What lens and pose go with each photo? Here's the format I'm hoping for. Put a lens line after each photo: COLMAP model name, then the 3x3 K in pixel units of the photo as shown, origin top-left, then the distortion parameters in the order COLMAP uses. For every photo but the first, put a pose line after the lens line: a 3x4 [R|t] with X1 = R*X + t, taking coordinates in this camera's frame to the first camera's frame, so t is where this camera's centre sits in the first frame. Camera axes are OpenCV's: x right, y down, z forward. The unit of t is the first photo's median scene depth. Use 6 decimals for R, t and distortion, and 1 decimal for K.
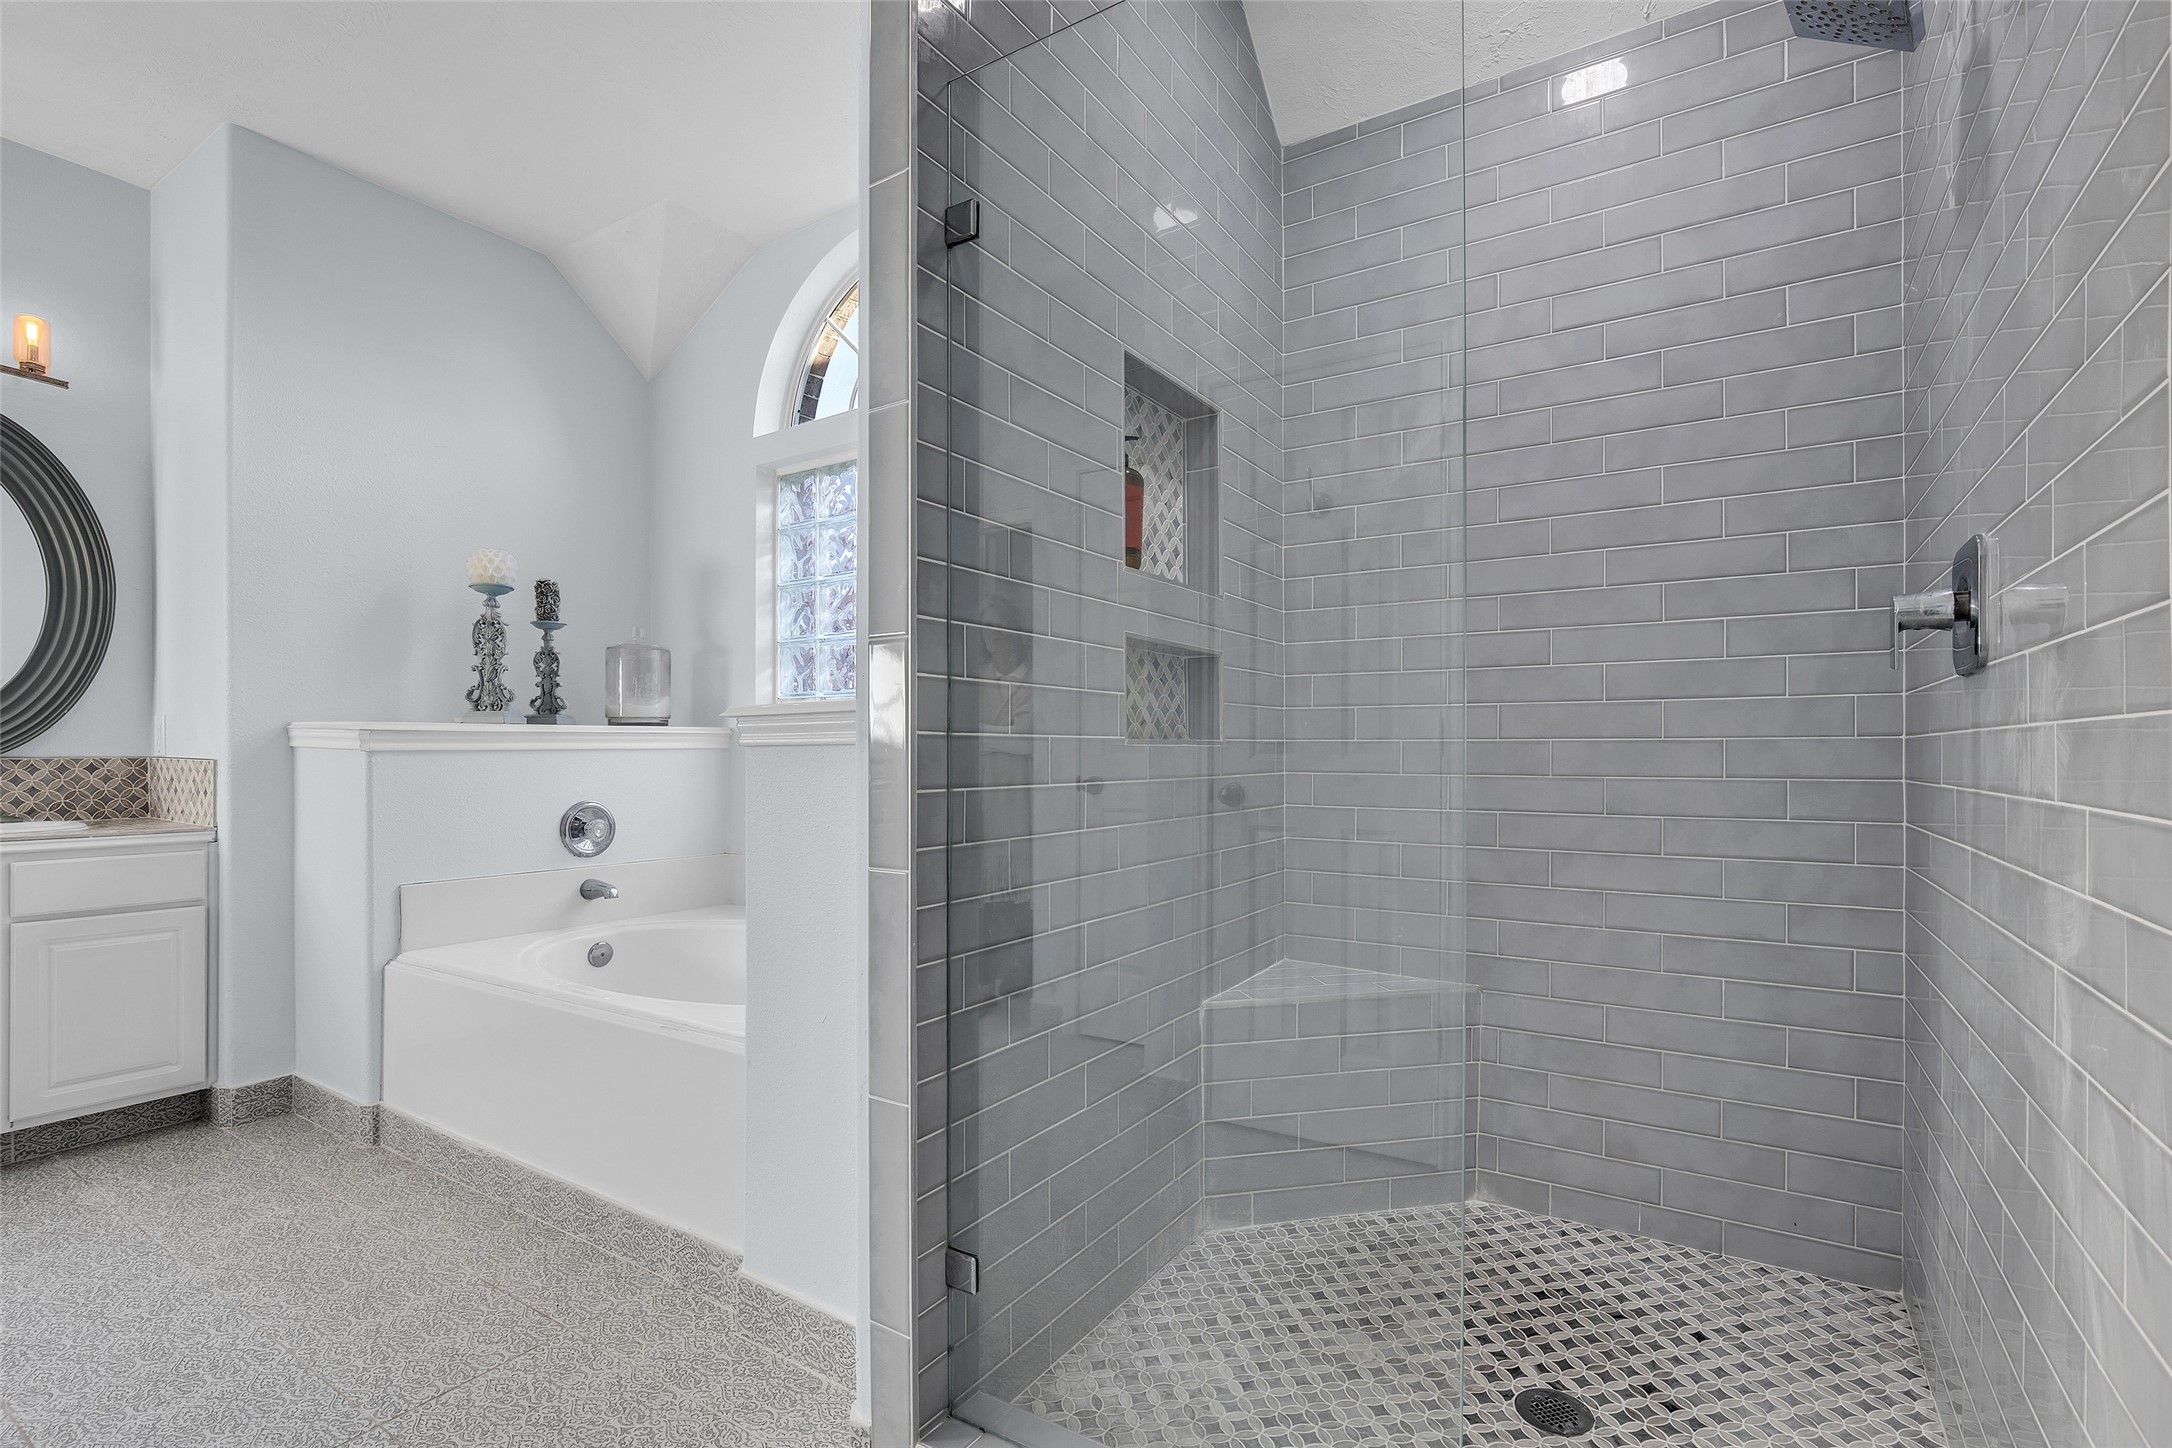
lens RADIAL K [[998.8, 0, 1085.8], [0, 998.8, 742.5], [0, 0, 1]] dist [-0.013630, 0.001213]
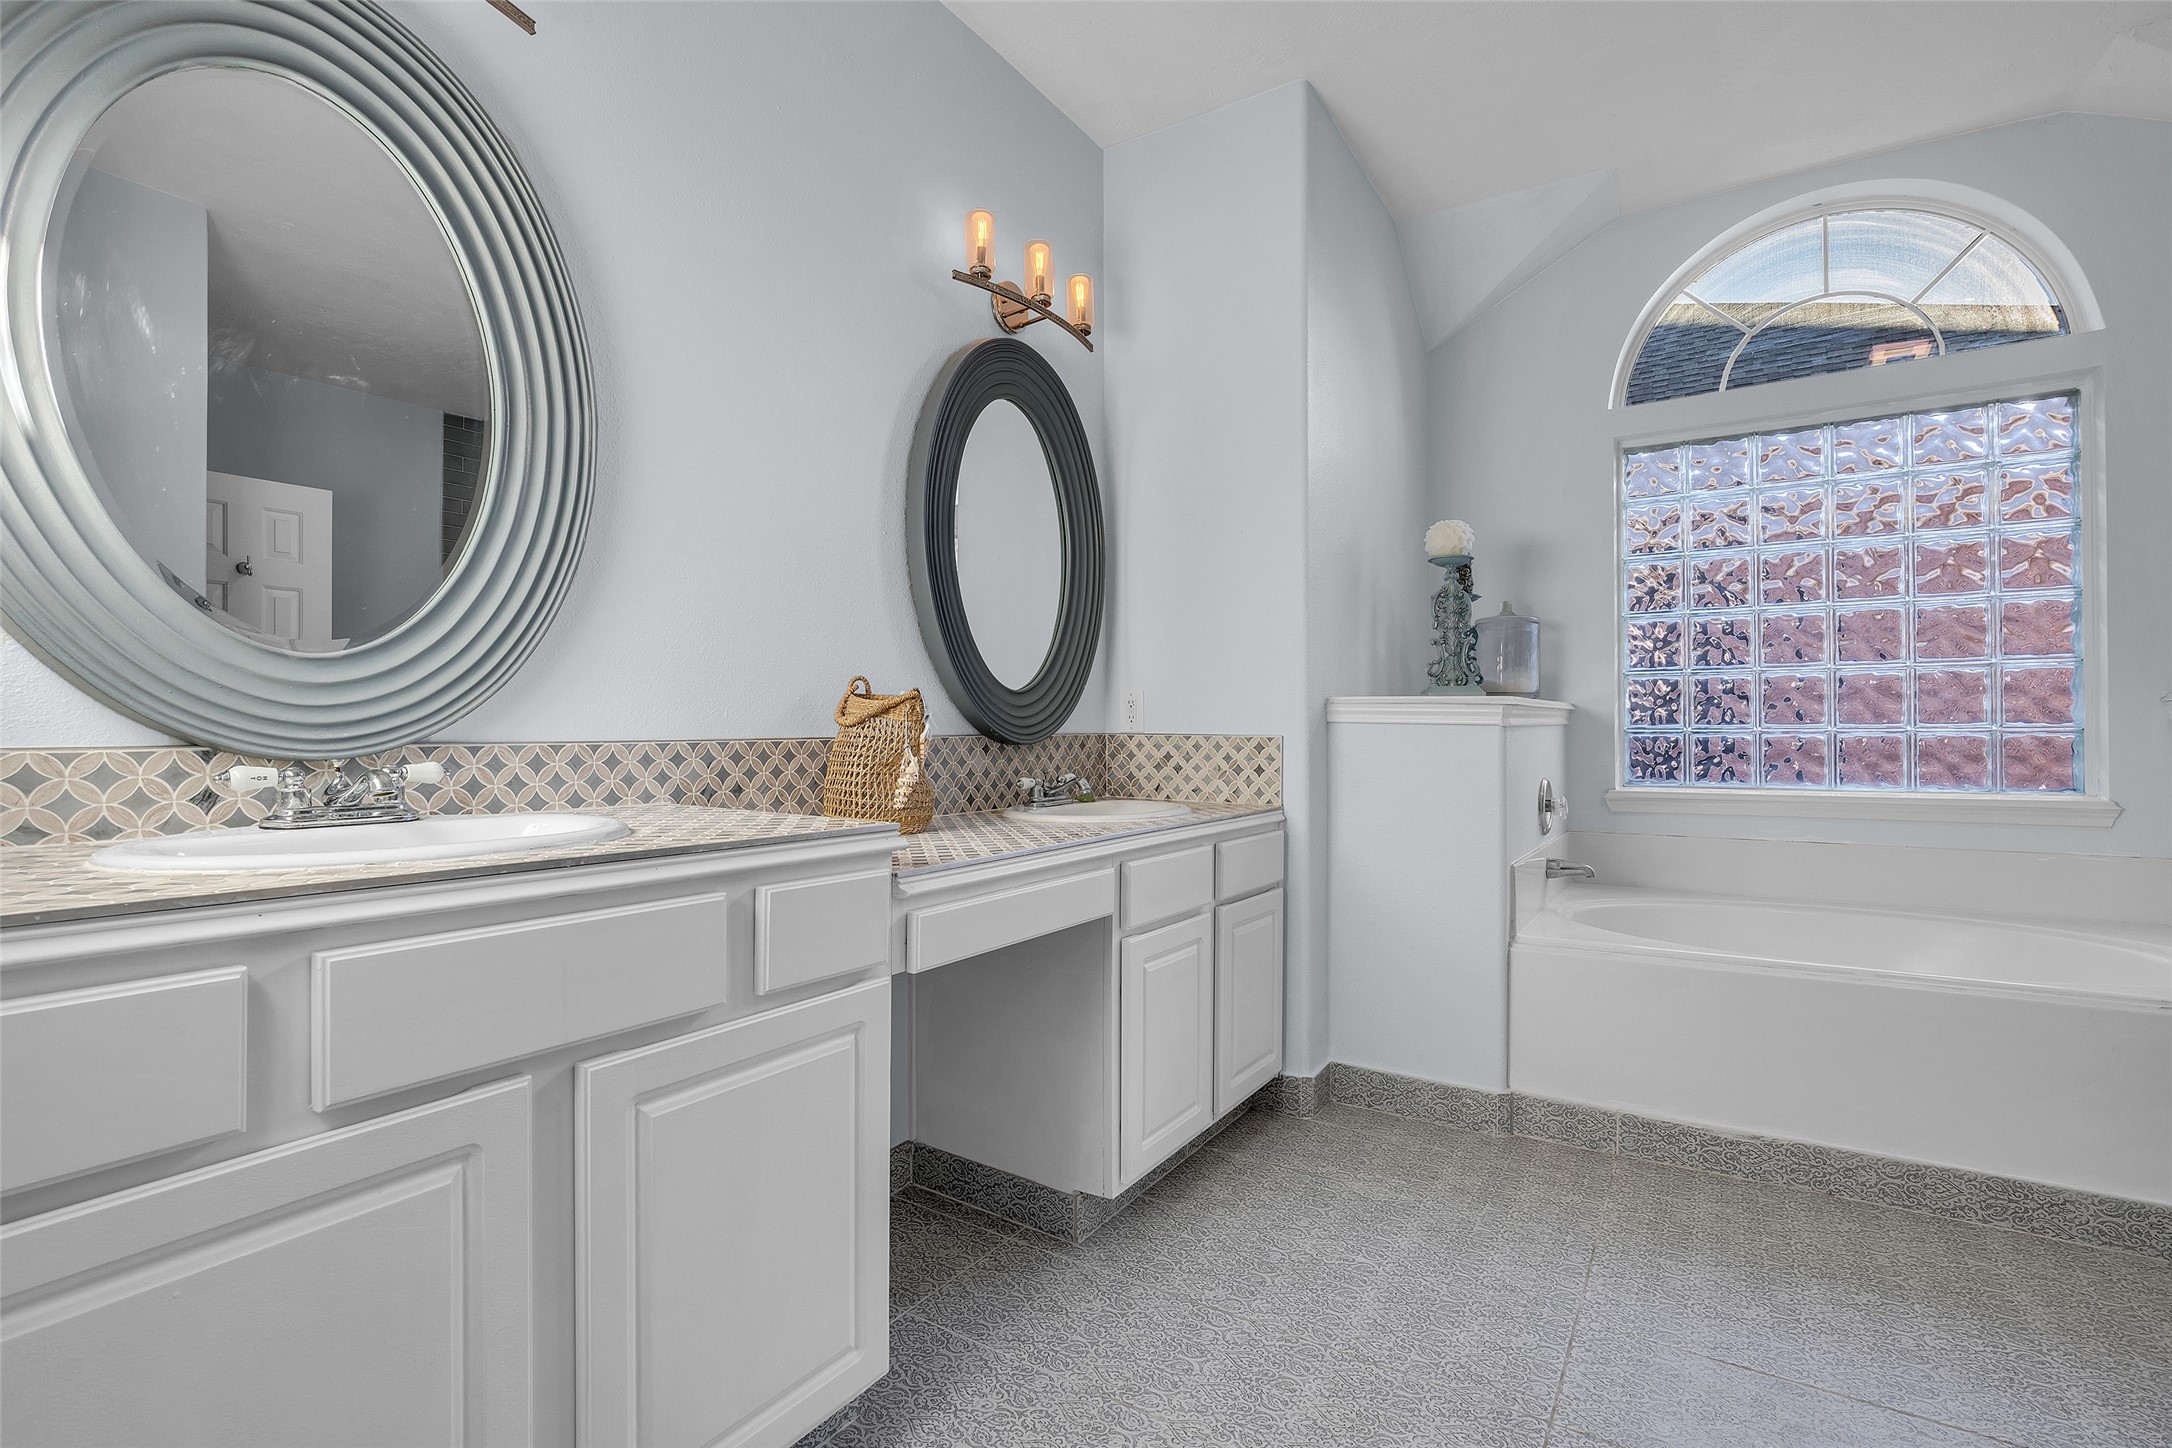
lens RADIAL K [[998.8, 0, 1081.4], [0, 998.8, 721.2], [0, 0, 1]] dist [-0.013630, 0.001213]
pose [[0.999983, -0.000362, -0.005856, -1.038257], [0.000346, 0.999996, -0.002796, 0.005544], [0.005857, 0.002794, 0.999979, 0.024351]]
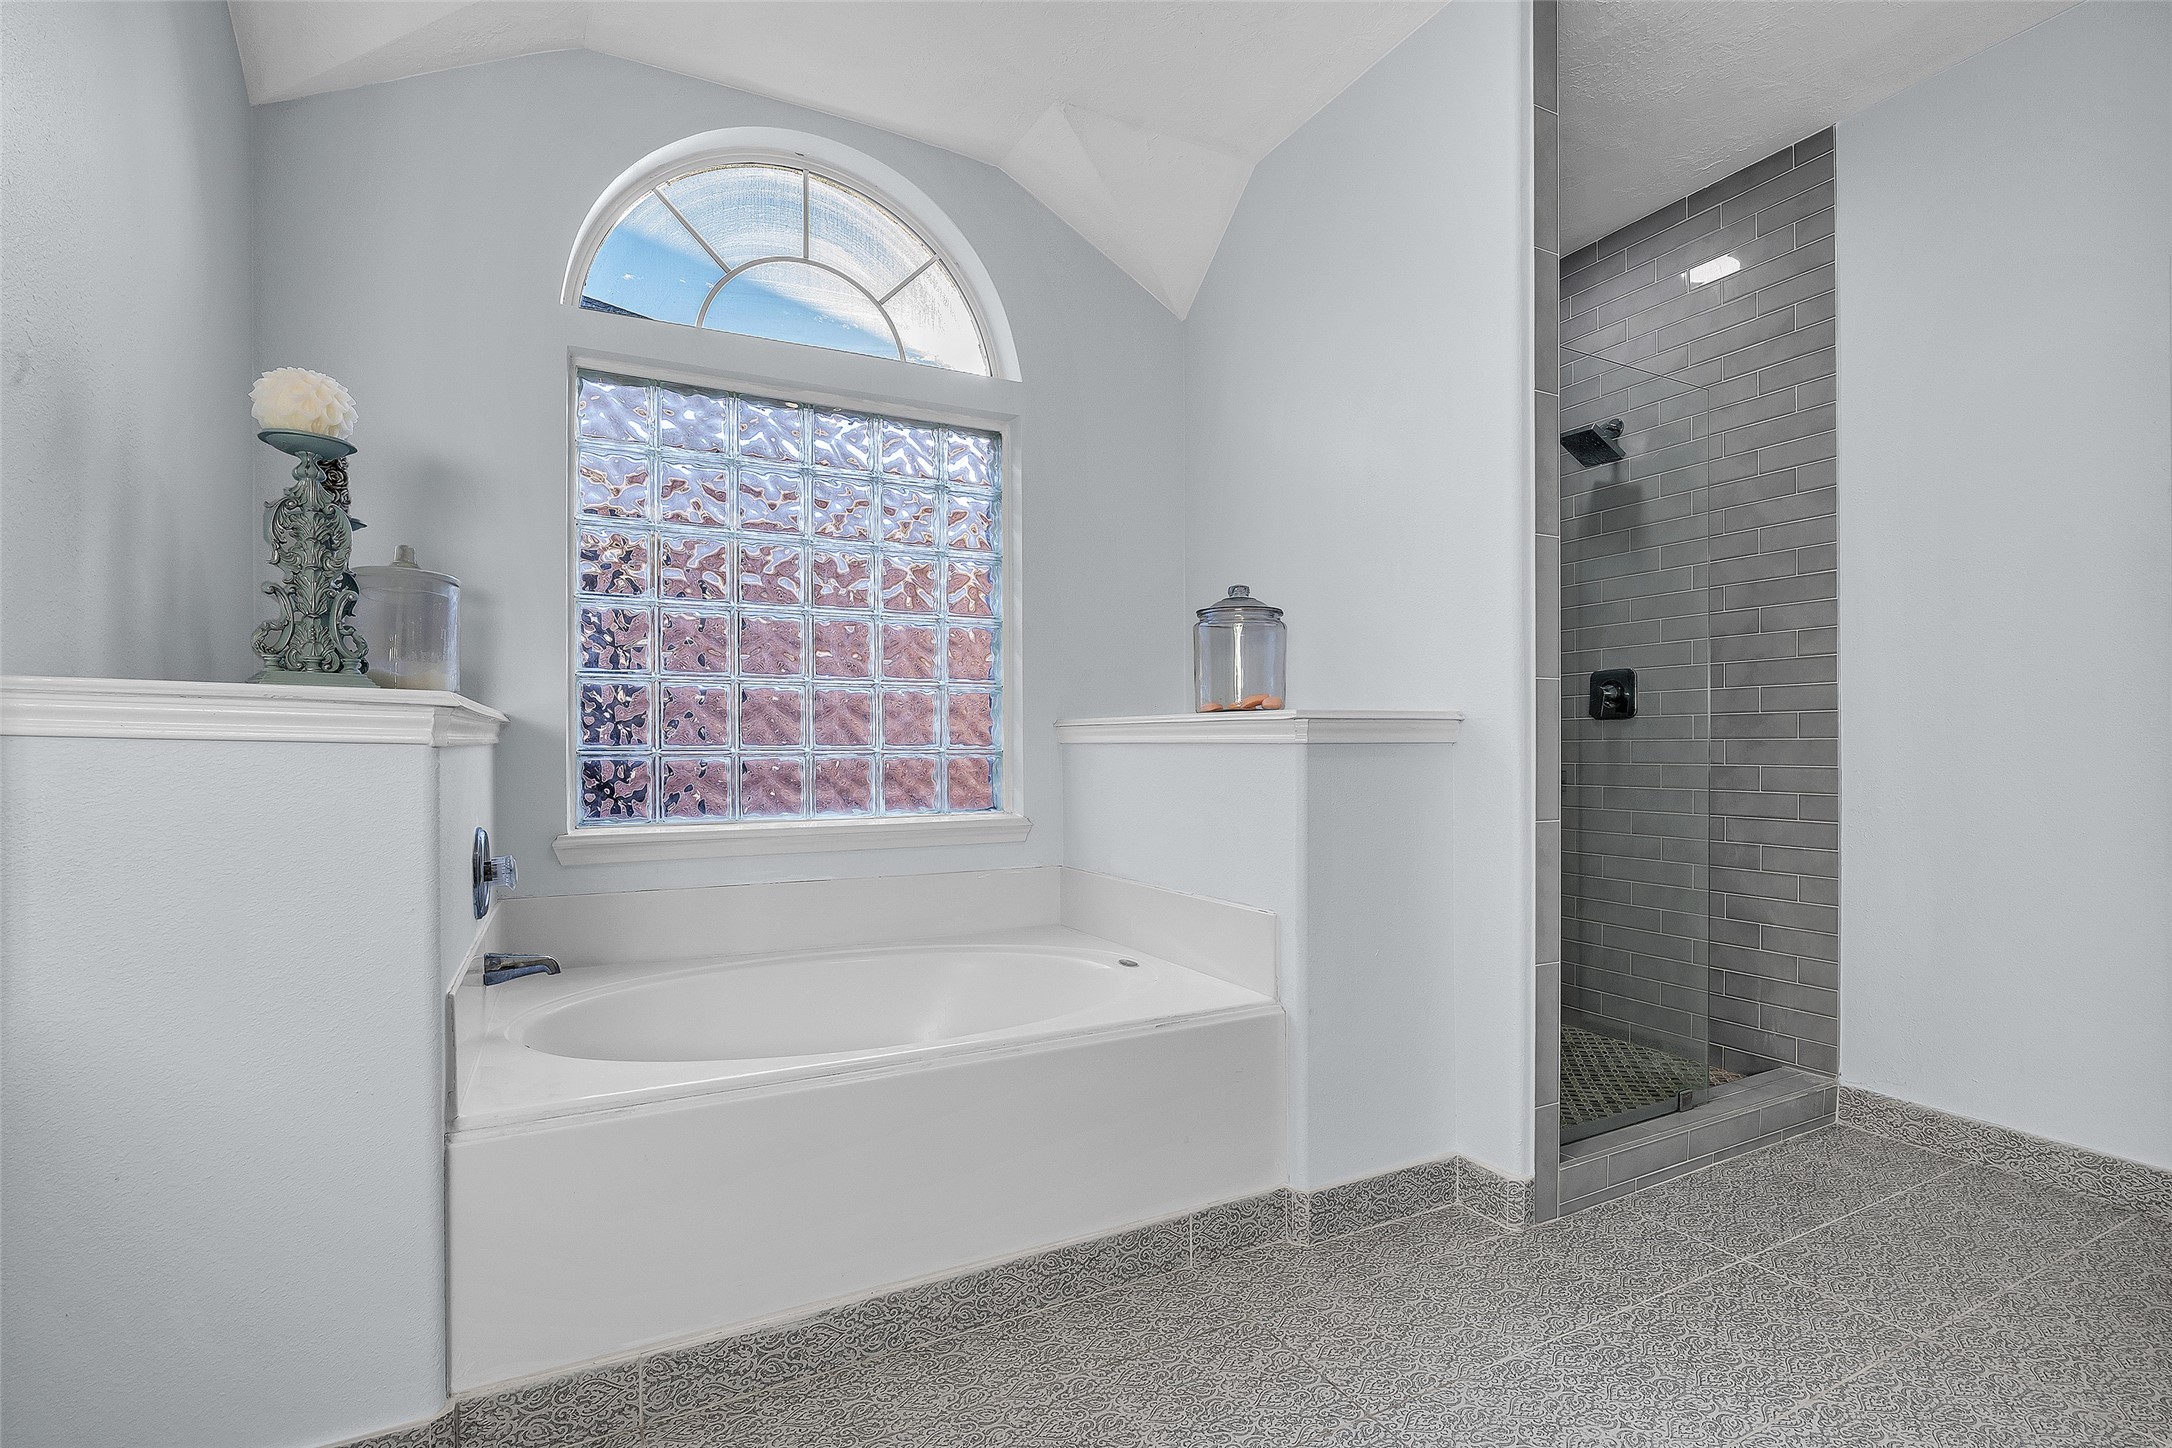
lens RADIAL K [[998.8, 0, 1086.1], [0, 998.8, 755.9], [0, 0, 1]] dist [-0.013630, 0.001213]
pose [[0.497738, -0.003899, 0.867319, -0.928153], [-0.005909, 0.999951, 0.007887, 0.006935], [-0.867307, -0.009051, 0.497691, 0.401777]]
